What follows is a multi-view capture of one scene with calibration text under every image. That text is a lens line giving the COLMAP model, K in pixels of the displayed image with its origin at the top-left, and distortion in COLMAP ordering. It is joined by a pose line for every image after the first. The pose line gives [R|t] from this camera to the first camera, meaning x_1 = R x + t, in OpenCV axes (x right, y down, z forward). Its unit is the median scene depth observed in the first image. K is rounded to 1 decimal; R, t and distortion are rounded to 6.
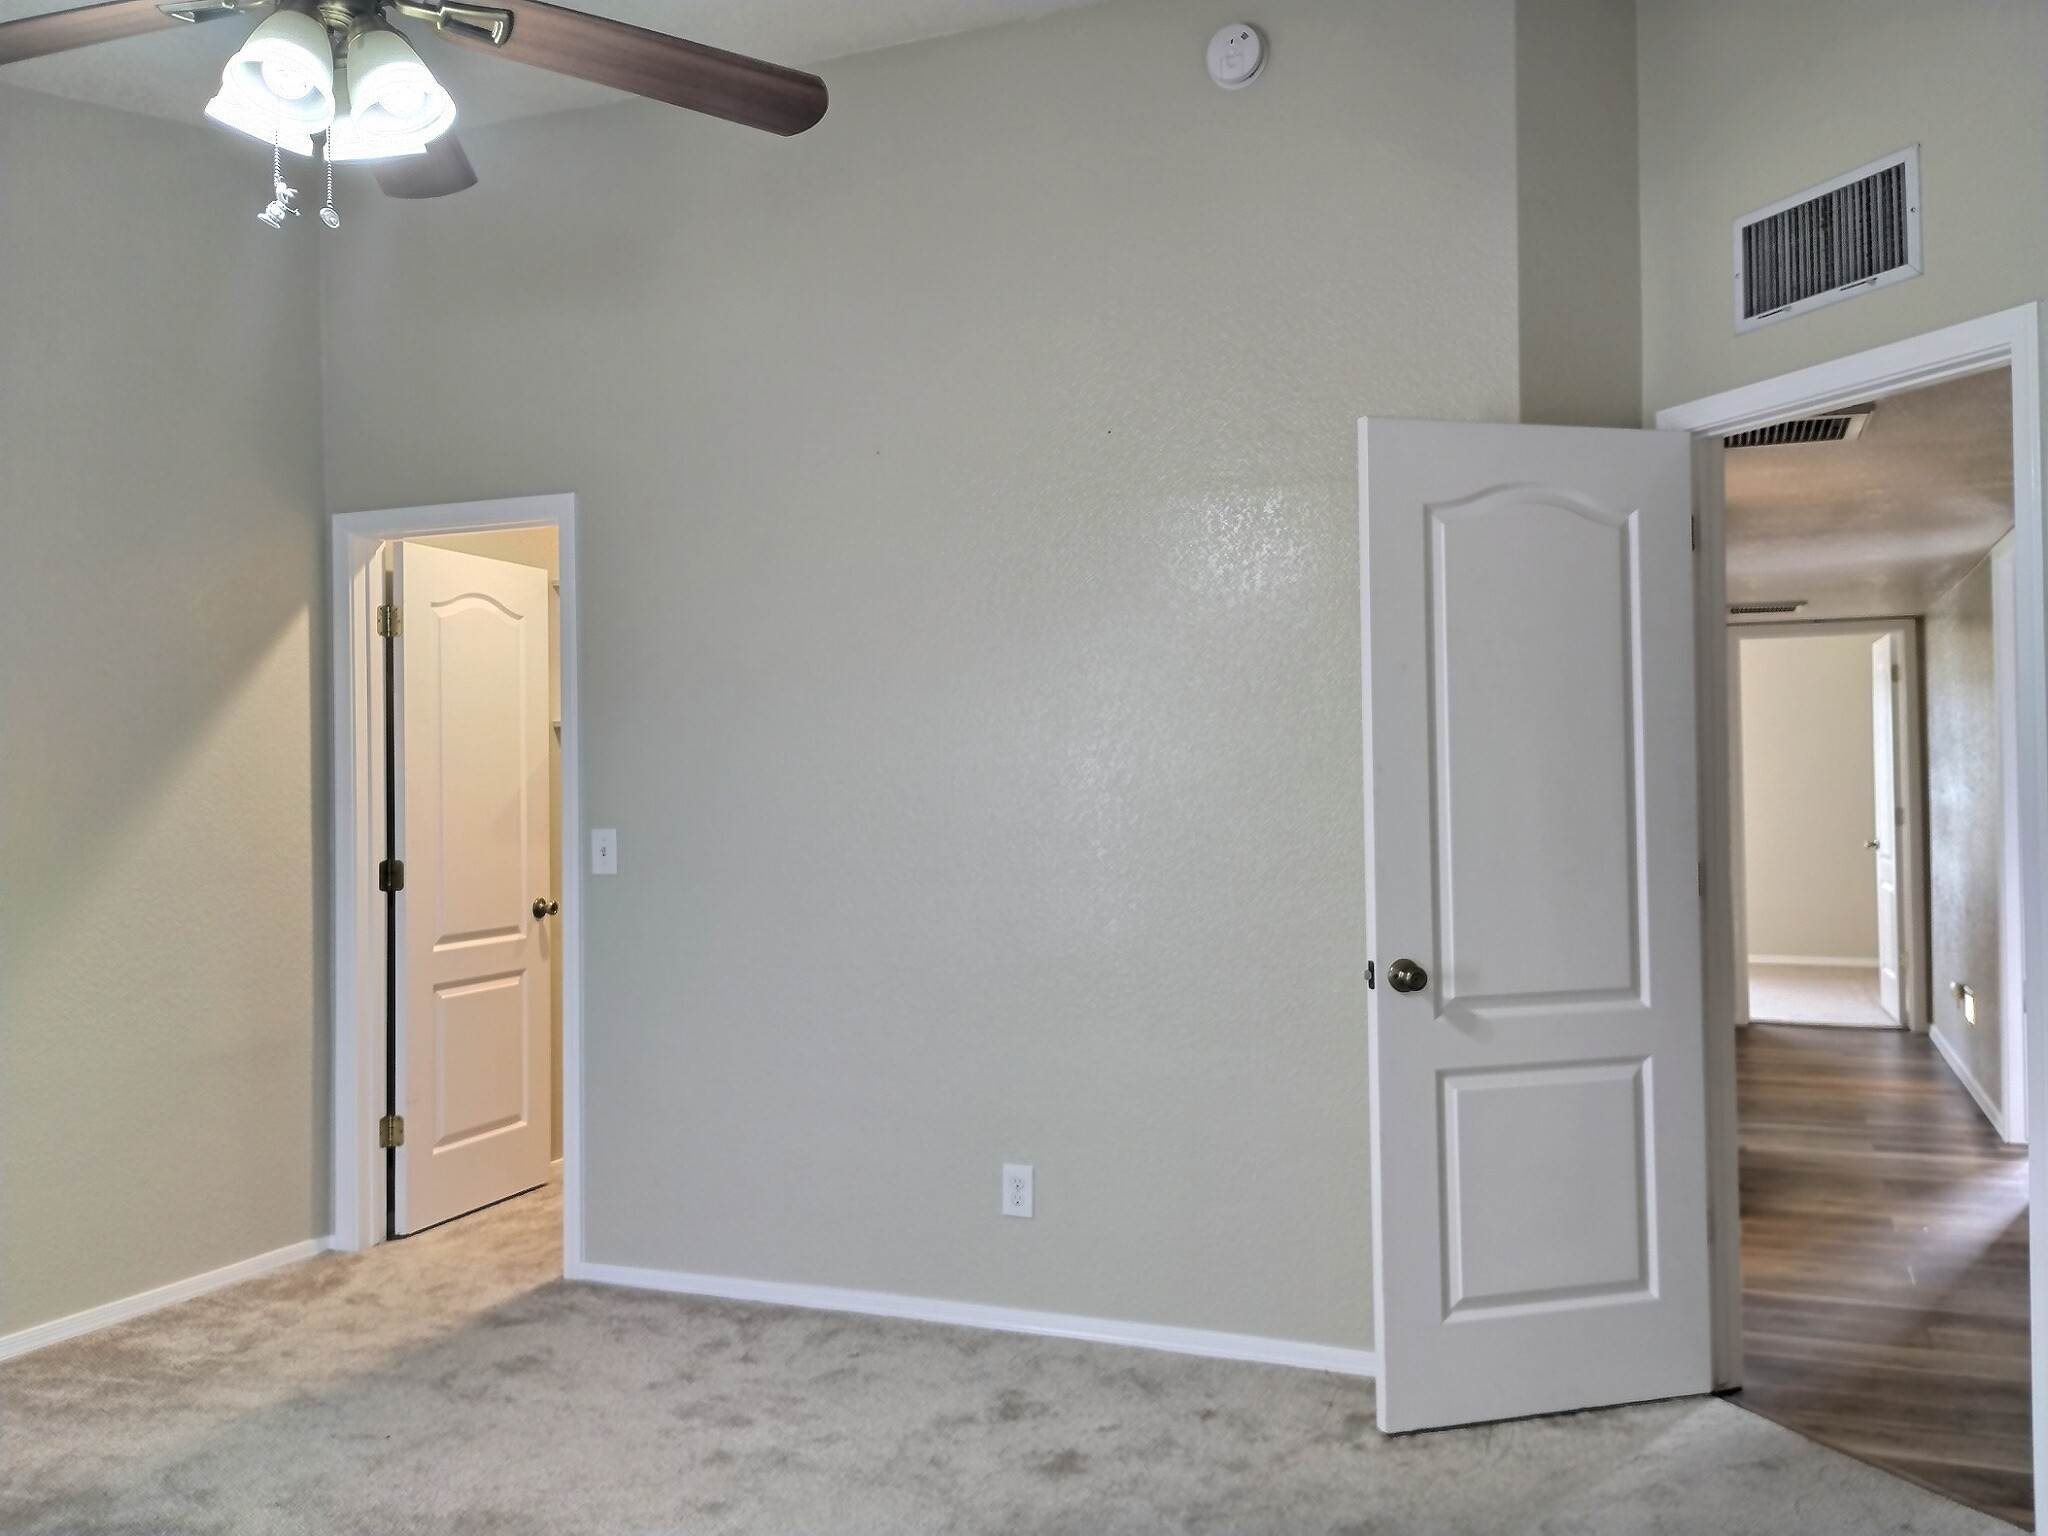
lens RADIAL K [[1719.9, 0, 1024.9], [0, 1719.9, 773.4], [0, 0, 1]] dist [0.038707, -0.037162]
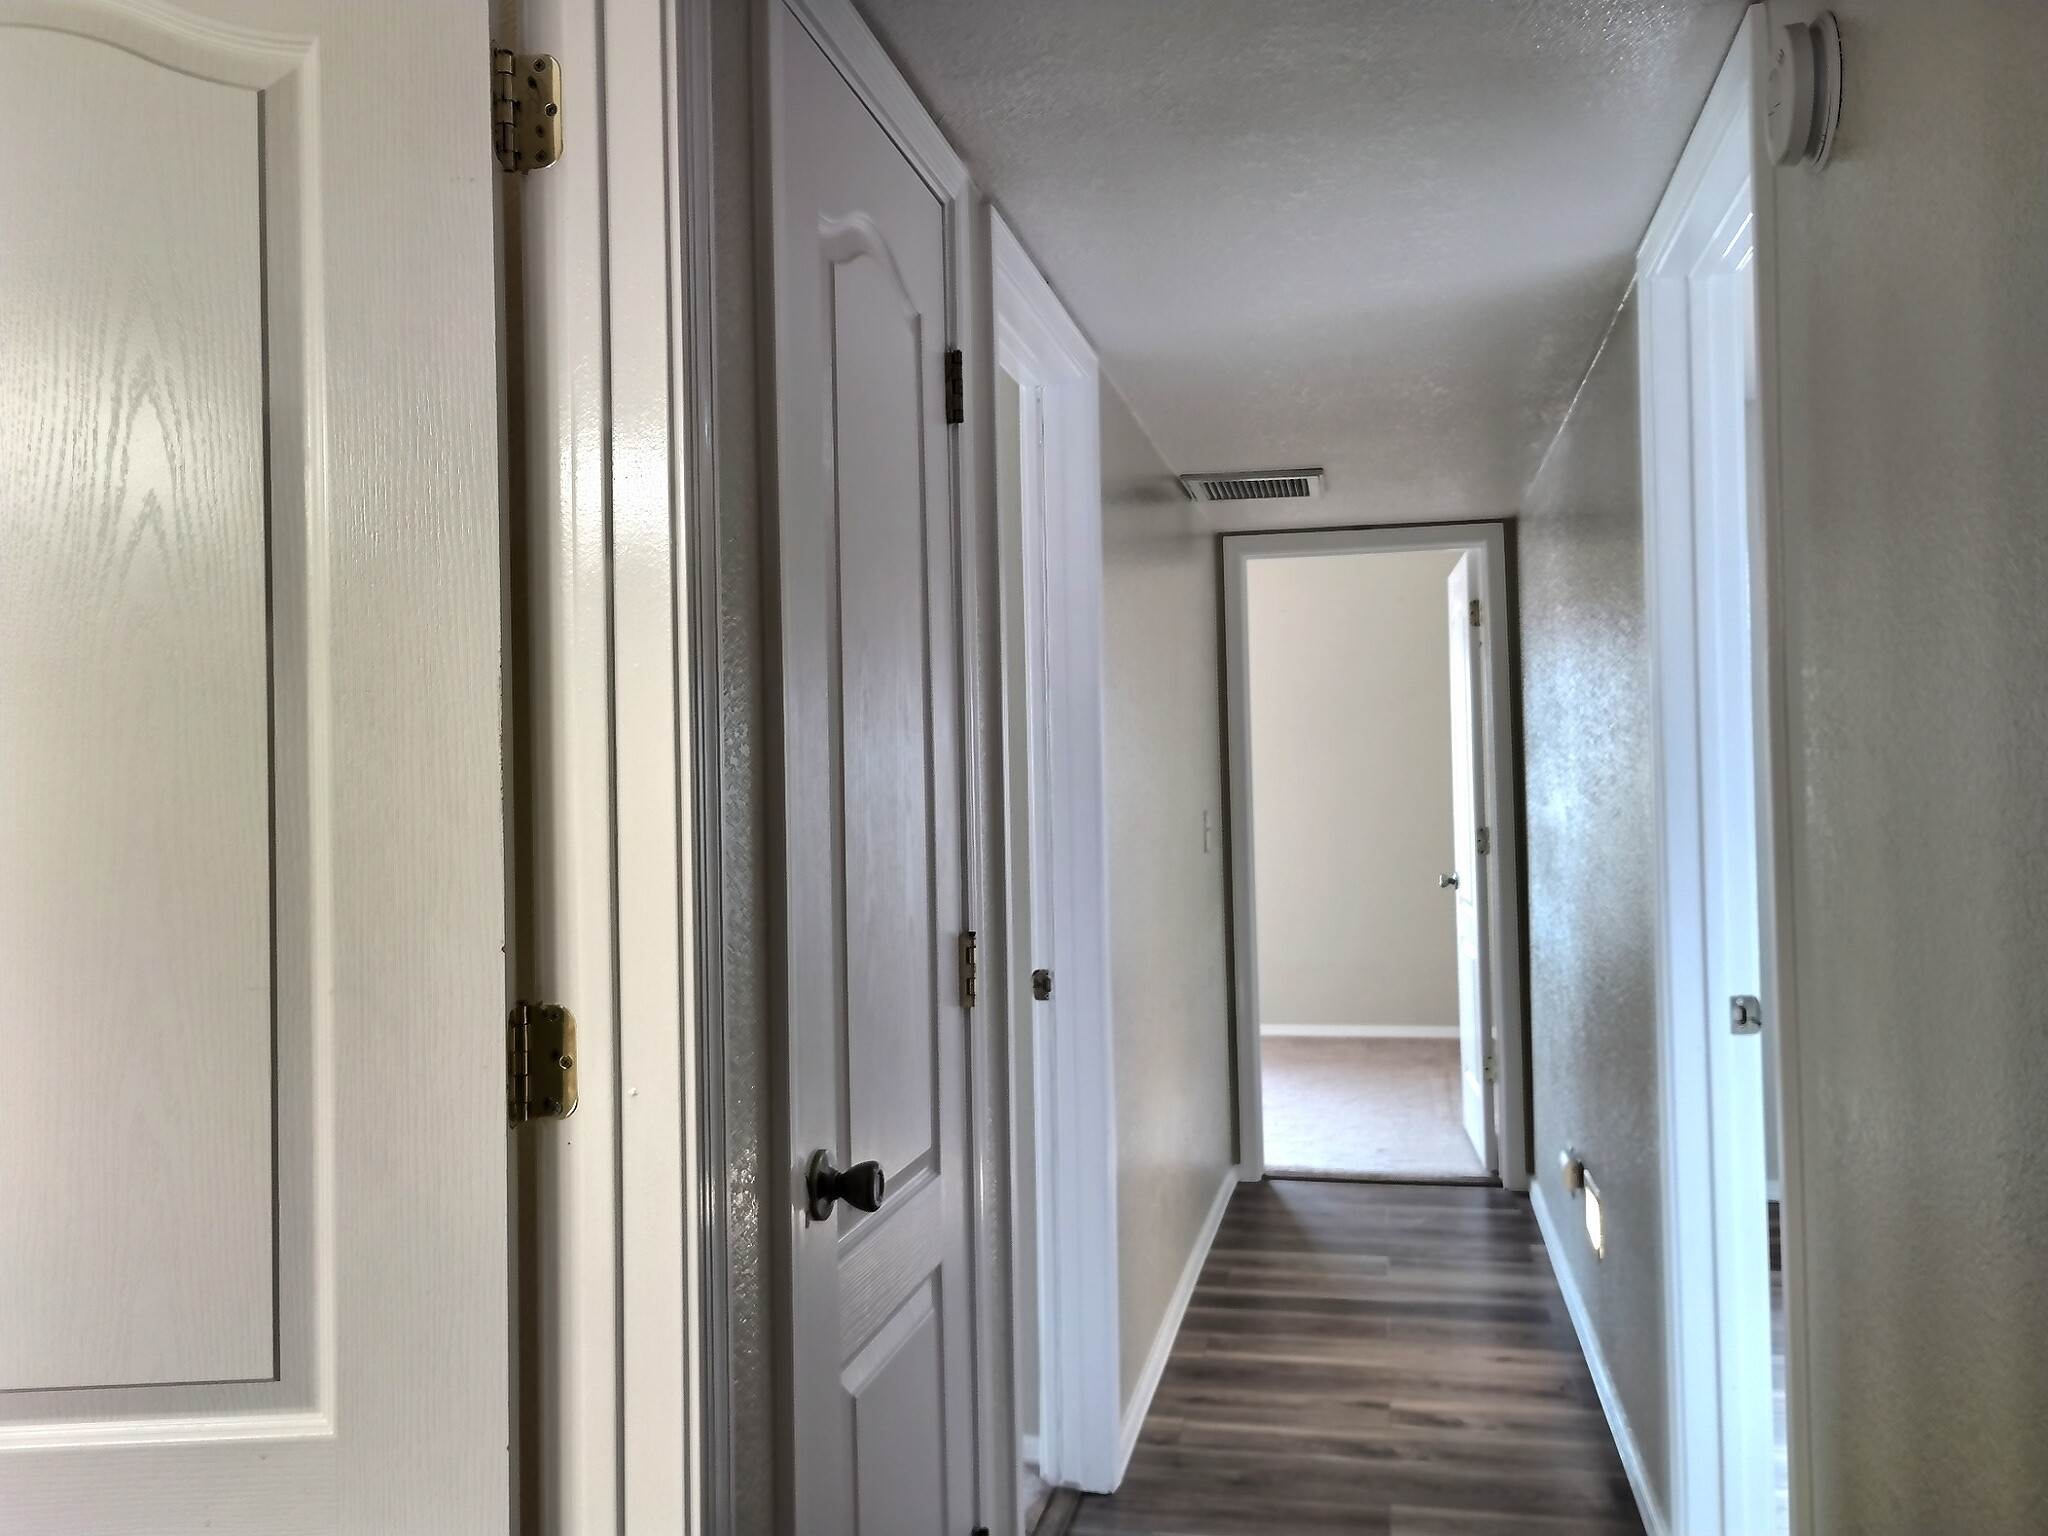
lens RADIAL K [[1719.9, 0, 1023.2], [0, 1719.9, 763.7], [0, 0, 1]] dist [0.038707, -0.037162]
pose [[0.982344, -0.003314, 0.187056, 0.228896], [0.005102, 0.999946, -0.009074, 0.001721], [-0.187015, 0.009868, 0.982307, 0.426156]]
